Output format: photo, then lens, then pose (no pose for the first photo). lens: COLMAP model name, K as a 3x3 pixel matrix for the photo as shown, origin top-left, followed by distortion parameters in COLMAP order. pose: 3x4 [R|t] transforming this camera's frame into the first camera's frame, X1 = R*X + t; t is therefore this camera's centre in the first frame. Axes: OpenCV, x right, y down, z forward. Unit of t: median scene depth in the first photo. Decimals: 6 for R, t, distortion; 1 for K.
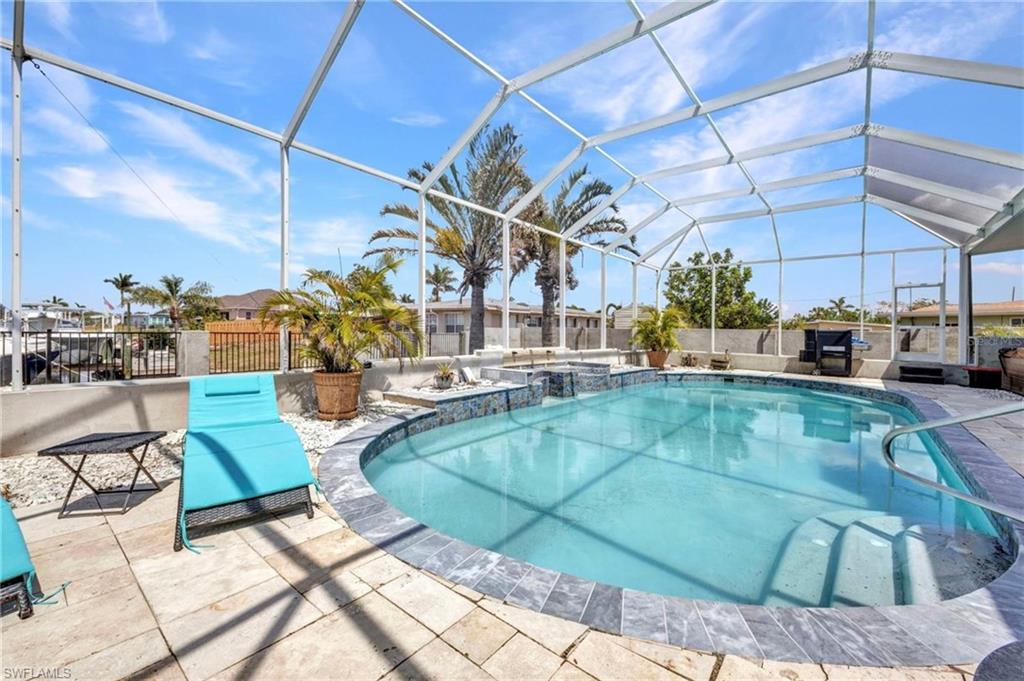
lens RADIAL K [[411.5, 0, 513.2], [0, 411.5, 335.3], [0, 0, 1]] dist [0.002458, 0.000241]
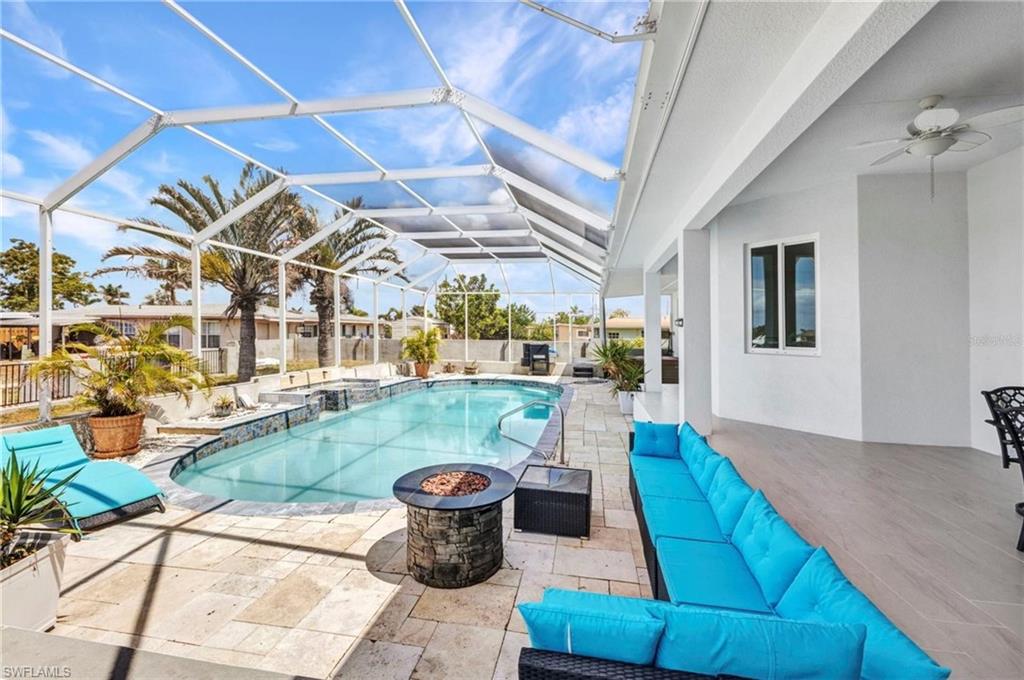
lens RADIAL K [[414.1, 0, 515.9], [0, 414.1, 330.5], [0, 0, 1]] dist [0.021519, -0.008098]
pose [[0.870191, -0.008320, 0.492644, -0.020851], [0.012436, 0.999910, -0.005079, -0.062294], [-0.492557, 0.010546, 0.870216, -0.279841]]
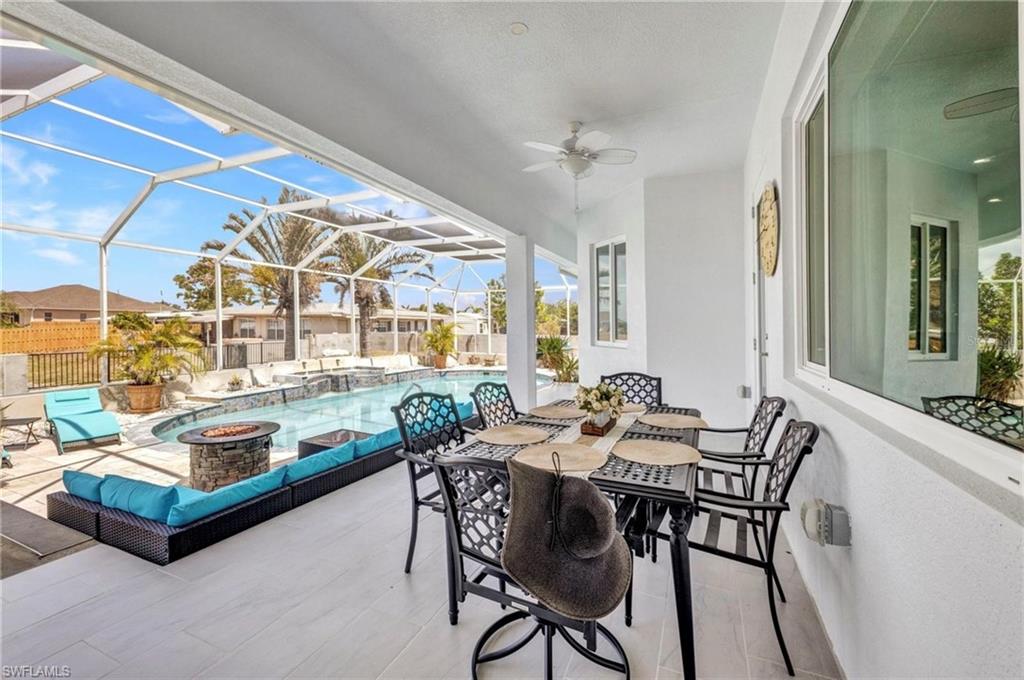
lens RADIAL K [[414.1, 0, 515.9], [0, 414.1, 330.5], [0, 0, 1]] dist [0.021519, -0.008098]
pose [[0.962828, -0.013582, 0.269772, 0.279957], [0.012972, 0.999908, 0.004044, -0.057152], [-0.269802, -0.000394, 0.962916, -0.514246]]
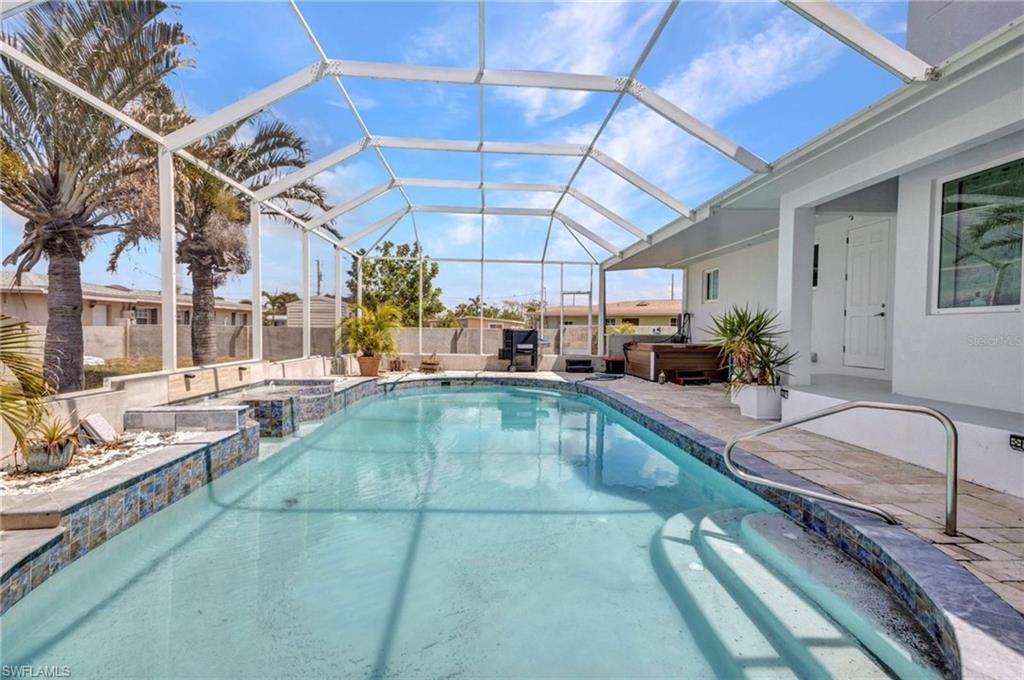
lens RADIAL K [[460.0, 0, 507.1], [0, 460.0, 337.2], [0, 0, 1]] dist [0.034628, 0.000131]
pose [[0.732556, -0.021018, 0.680382, -0.102540], [0.010665, 0.999755, 0.019402, -0.019264], [-0.680623, -0.006957, 0.732600, 0.162641]]
